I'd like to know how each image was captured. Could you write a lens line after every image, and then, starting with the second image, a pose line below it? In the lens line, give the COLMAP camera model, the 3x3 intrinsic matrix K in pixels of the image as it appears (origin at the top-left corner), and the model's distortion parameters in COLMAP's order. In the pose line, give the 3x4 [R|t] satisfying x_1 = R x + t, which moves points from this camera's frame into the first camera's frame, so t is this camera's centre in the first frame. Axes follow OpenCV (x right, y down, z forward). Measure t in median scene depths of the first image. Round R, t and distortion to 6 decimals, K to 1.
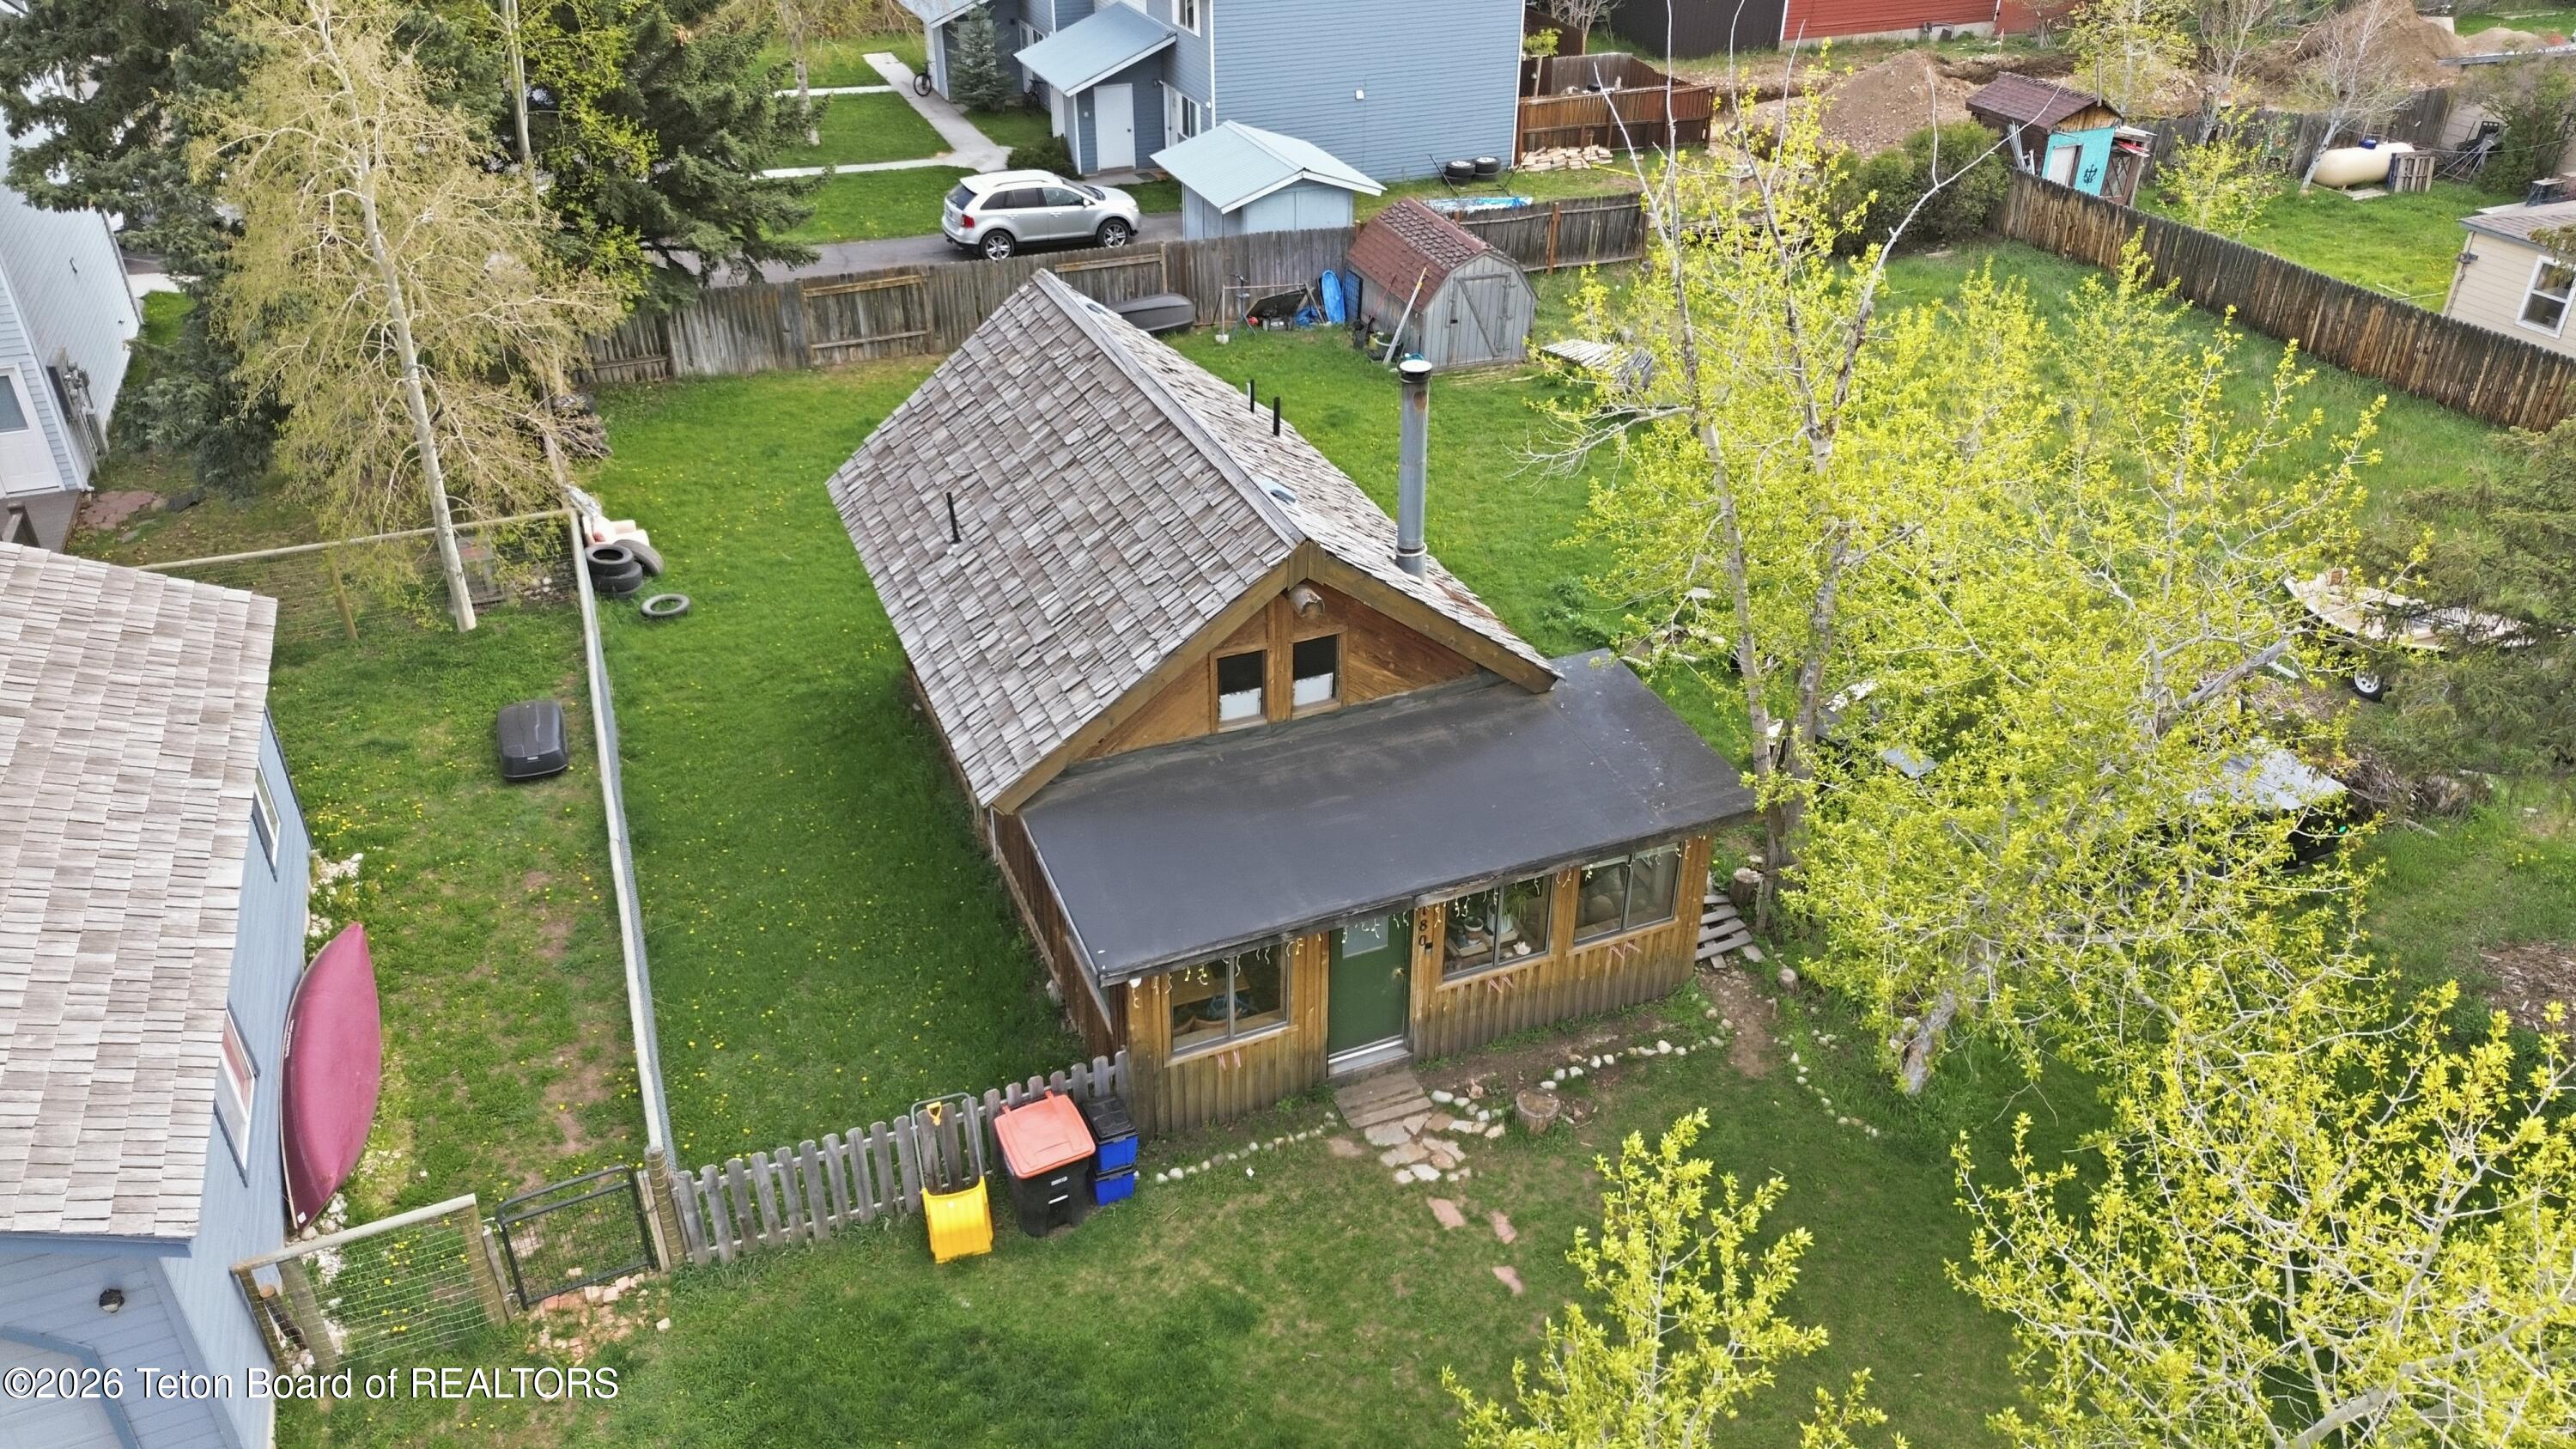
lens RADIAL K [[1819.3, 0, 1296.3], [0, 1819.3, 727.8], [0, 0, 1]] dist [0.032724, -0.002657]
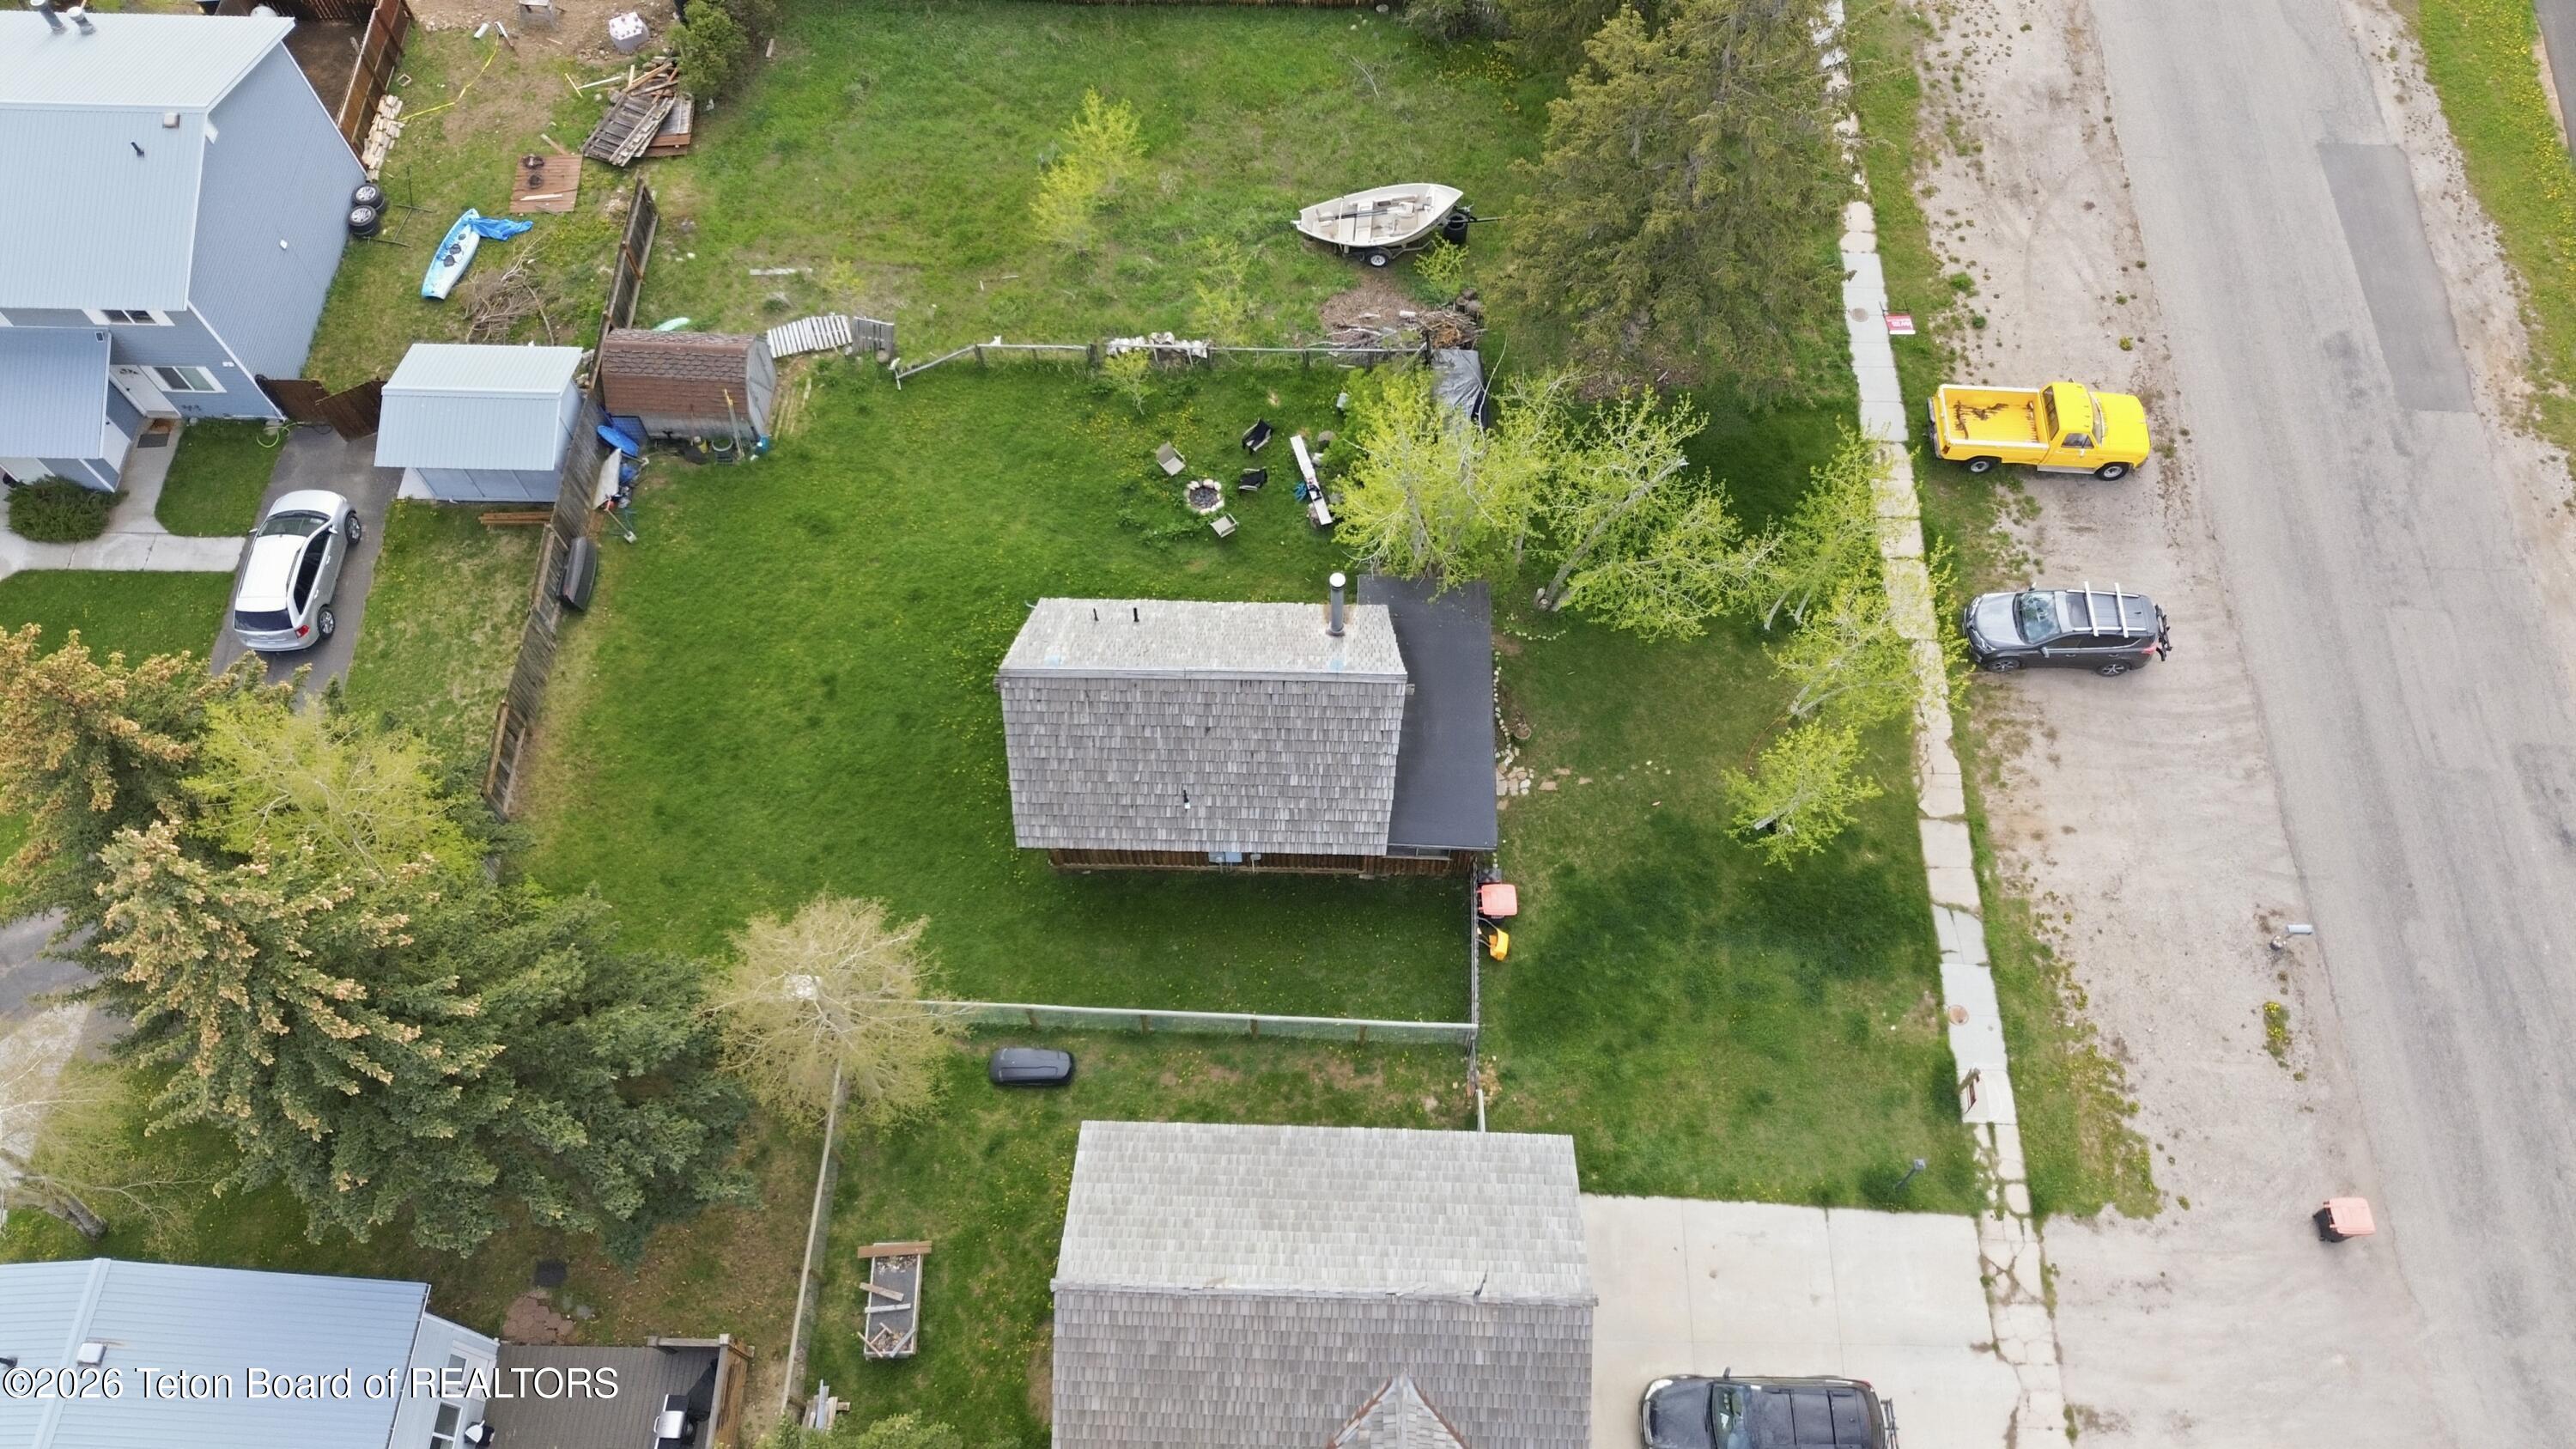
lens RADIAL K [[1819.3, 0, 1296.3], [0, 1819.3, 727.8], [0, 0, 1]] dist [0.032724, -0.002657]
pose [[0.410018, -0.814264, 0.410926, -0.465845], [0.480822, 0.575818, 0.661244, -0.732079], [-0.775046, -0.073540, 0.627611, -0.153919]]
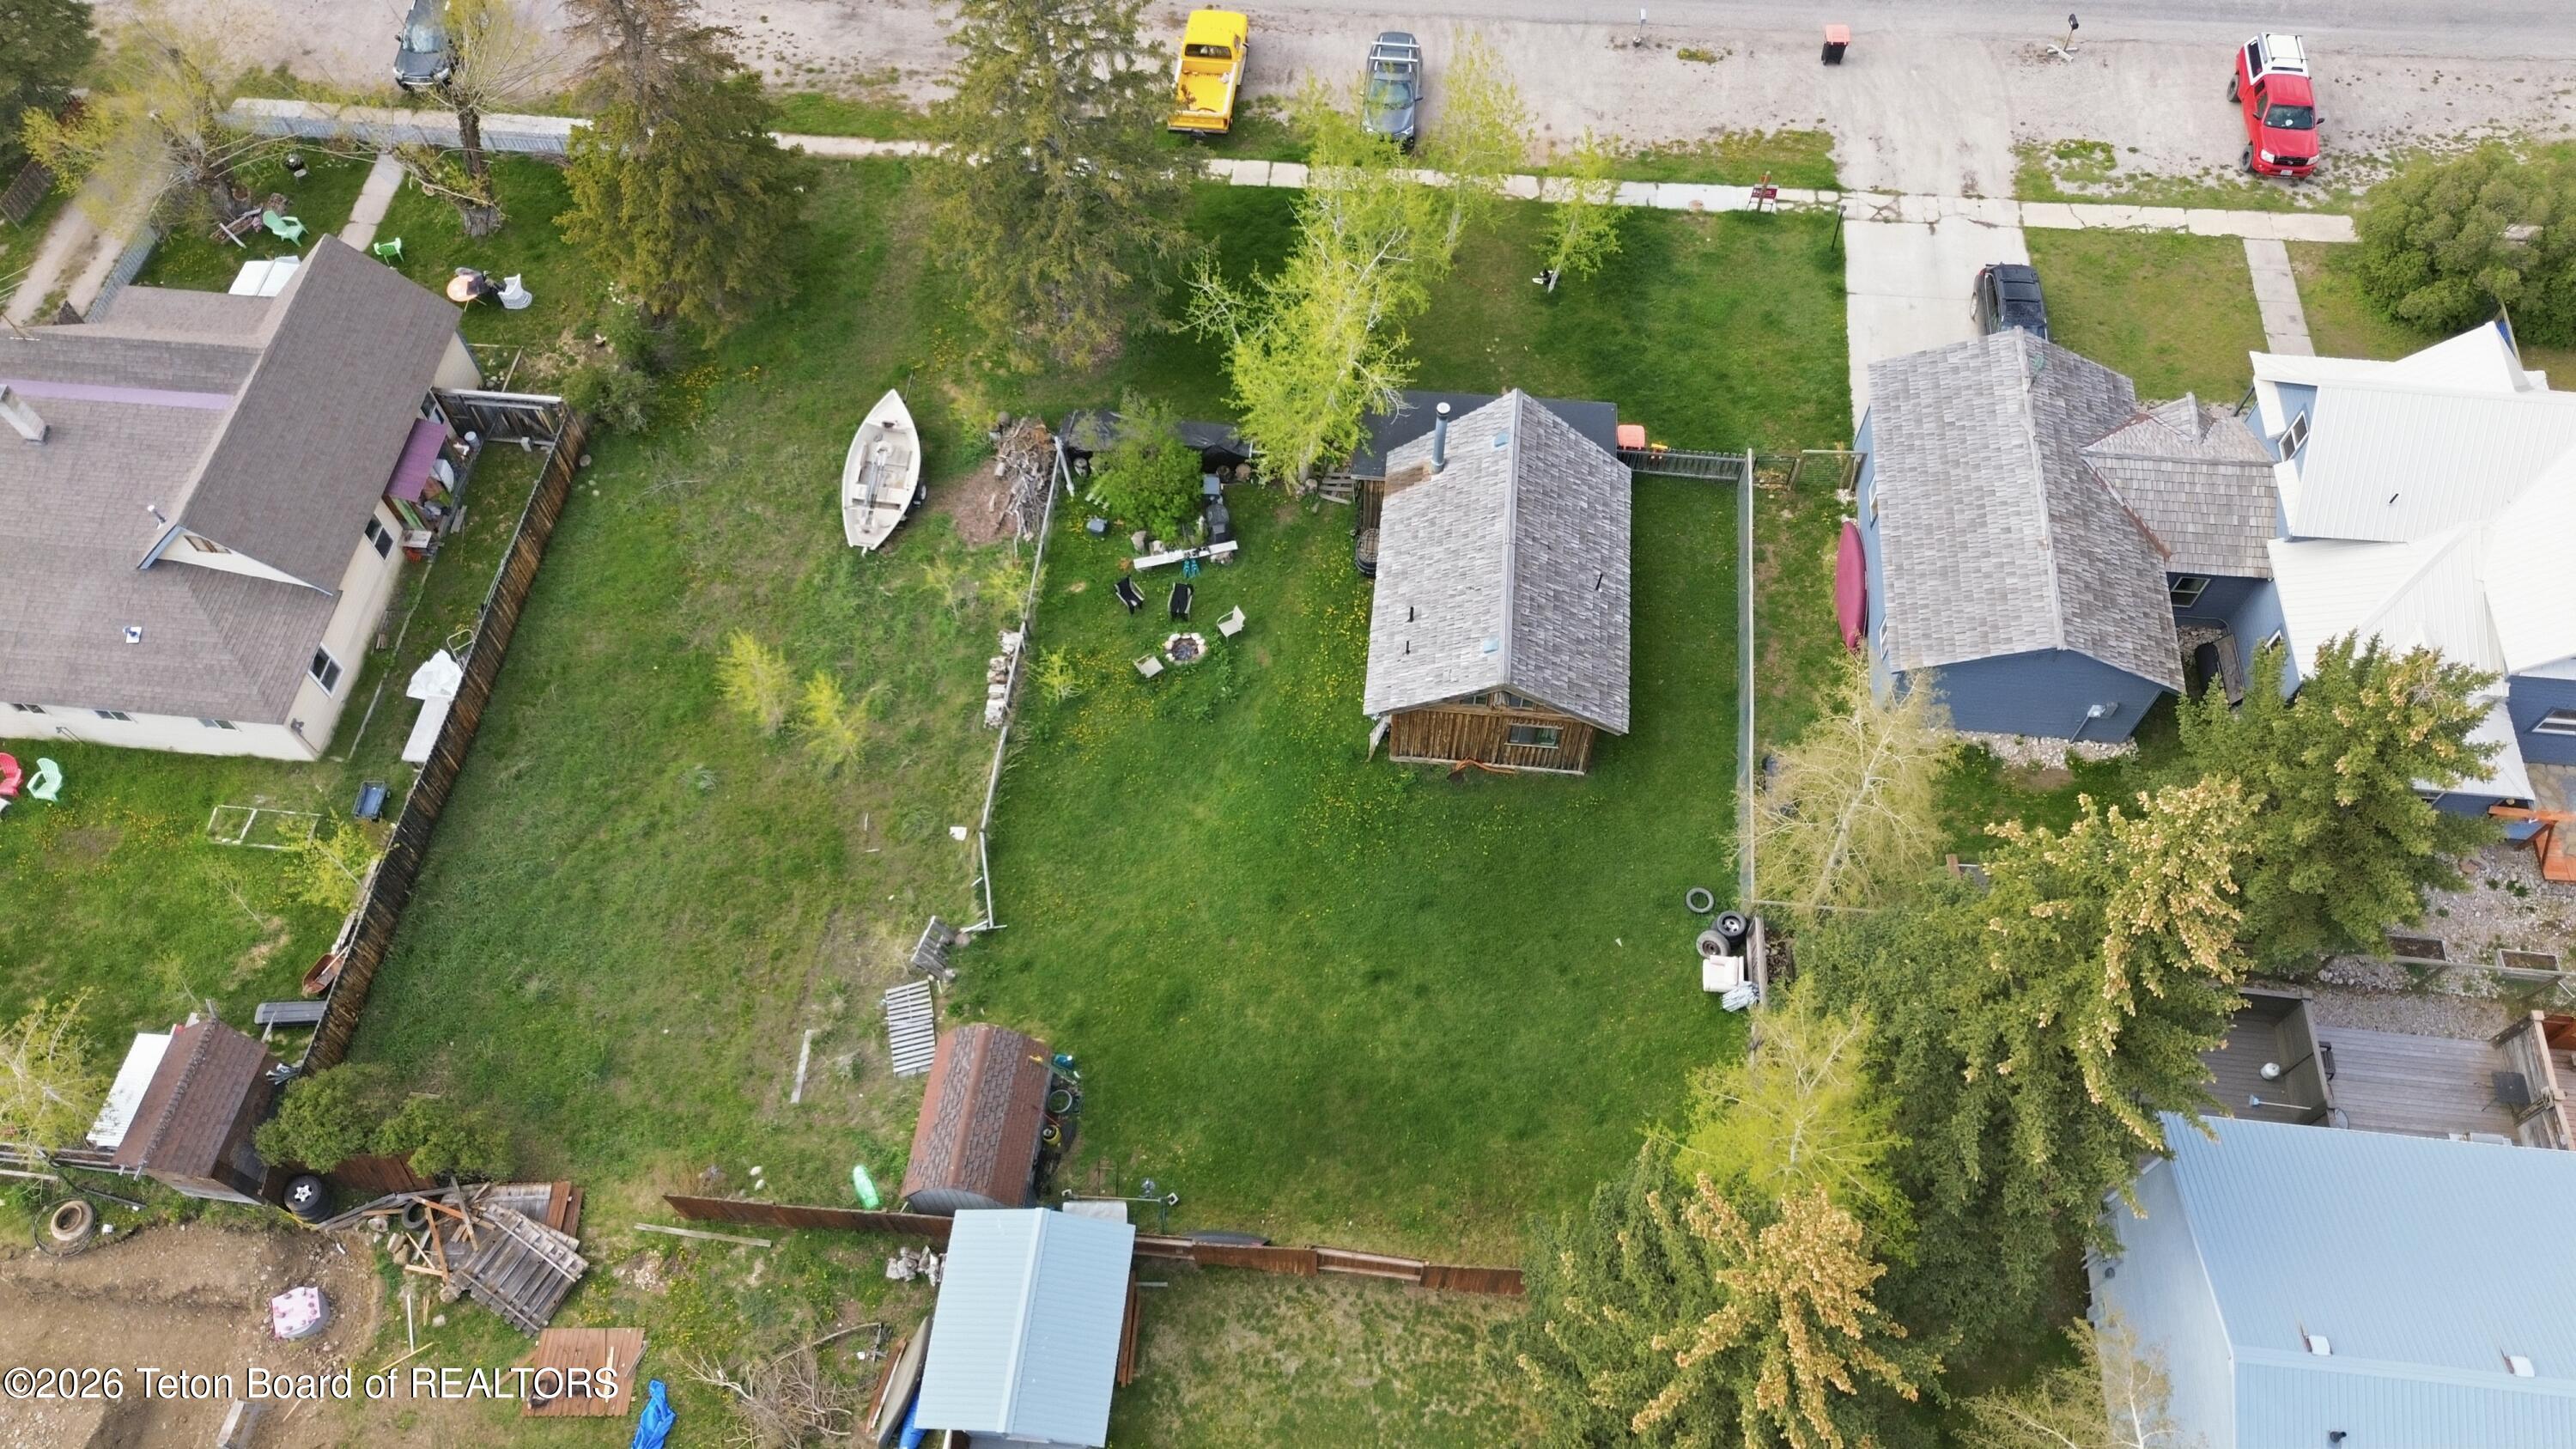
lens RADIAL K [[1814.0, 0, 1302.9], [0, 1814.0, 724.2], [0, 0, 1]] dist [0.041826, -0.027038]
pose [[-0.881511, -0.402974, 0.246071, -0.257243], [0.249937, 0.043908, 0.967266, -1.231776], [-0.400587, 0.914158, 0.062012, 0.623659]]
